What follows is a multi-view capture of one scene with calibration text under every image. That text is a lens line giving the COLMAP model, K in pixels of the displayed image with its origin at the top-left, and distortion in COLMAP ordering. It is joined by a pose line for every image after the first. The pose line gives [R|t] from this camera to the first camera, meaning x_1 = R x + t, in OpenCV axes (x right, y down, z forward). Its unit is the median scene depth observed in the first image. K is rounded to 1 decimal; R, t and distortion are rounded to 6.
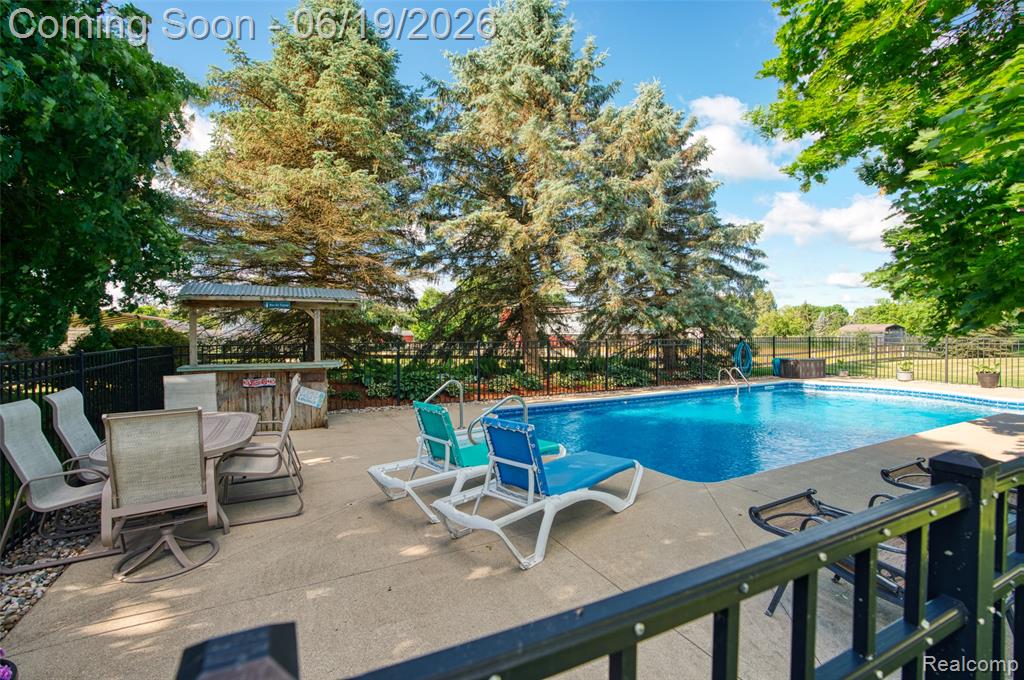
lens RADIAL K [[468.1, 0, 512.0], [0, 468.1, 340.0], [0, 0, 1]] dist [-0.001078, 0.000216]
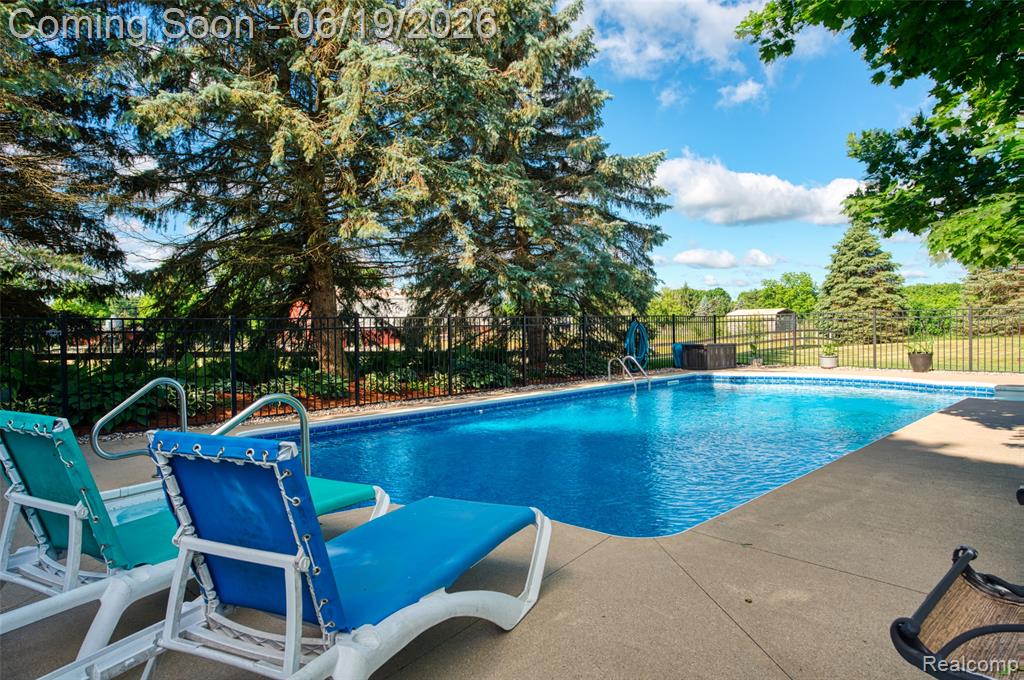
lens RADIAL K [[626.7, 0, 533.3], [0, 626.7, 341.6], [0, 0, 1]] dist [0.004216, 0.002998]
pose [[0.940399, -0.003641, 0.340054, 0.014714], [0.002204, 0.999987, 0.004611, 0.029871], [-0.340066, -0.003587, 0.940395, 0.143841]]
